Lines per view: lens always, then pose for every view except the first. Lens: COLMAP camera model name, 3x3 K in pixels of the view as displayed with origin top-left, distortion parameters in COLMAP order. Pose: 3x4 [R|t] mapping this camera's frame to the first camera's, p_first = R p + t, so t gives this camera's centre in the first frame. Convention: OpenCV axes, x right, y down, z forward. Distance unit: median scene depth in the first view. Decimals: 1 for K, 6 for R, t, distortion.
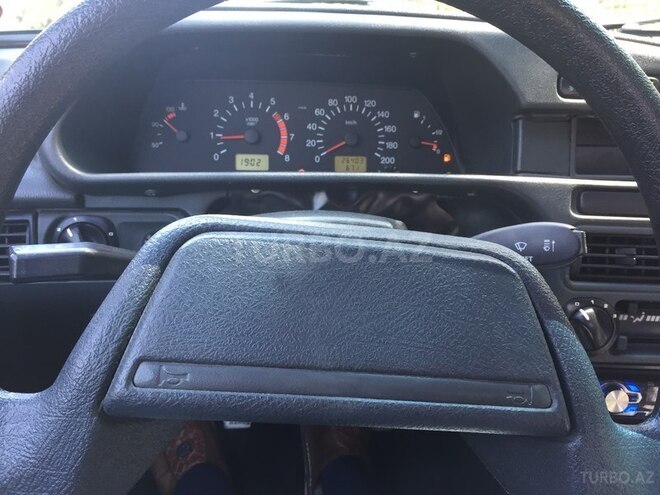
lens RADIAL K [[572.6, 0, 331.6], [0, 572.6, 246.2], [0, 0, 1]] dist [0.092525, -0.156937]
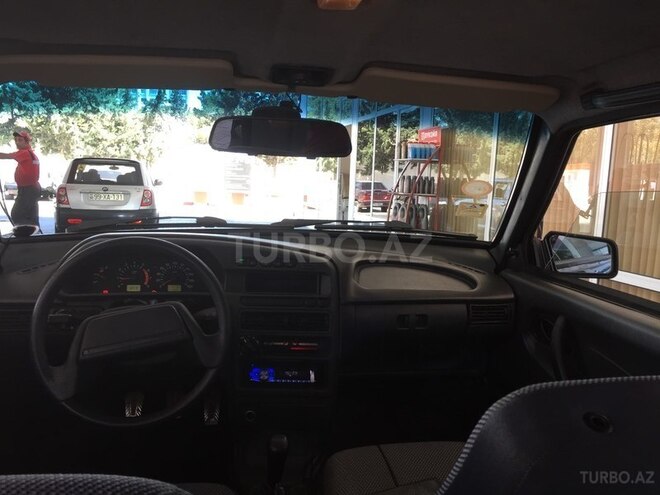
lens RADIAL K [[572.6, 0, 331.6], [0, 572.6, 246.2], [0, 0, 1]] dist [0.092525, -0.156937]
pose [[0.995966, -0.001116, 0.089730, 0.503244], [0.018642, 0.980683, -0.194714, 0.185371], [-0.087779, 0.195601, 0.976747, -1.603236]]
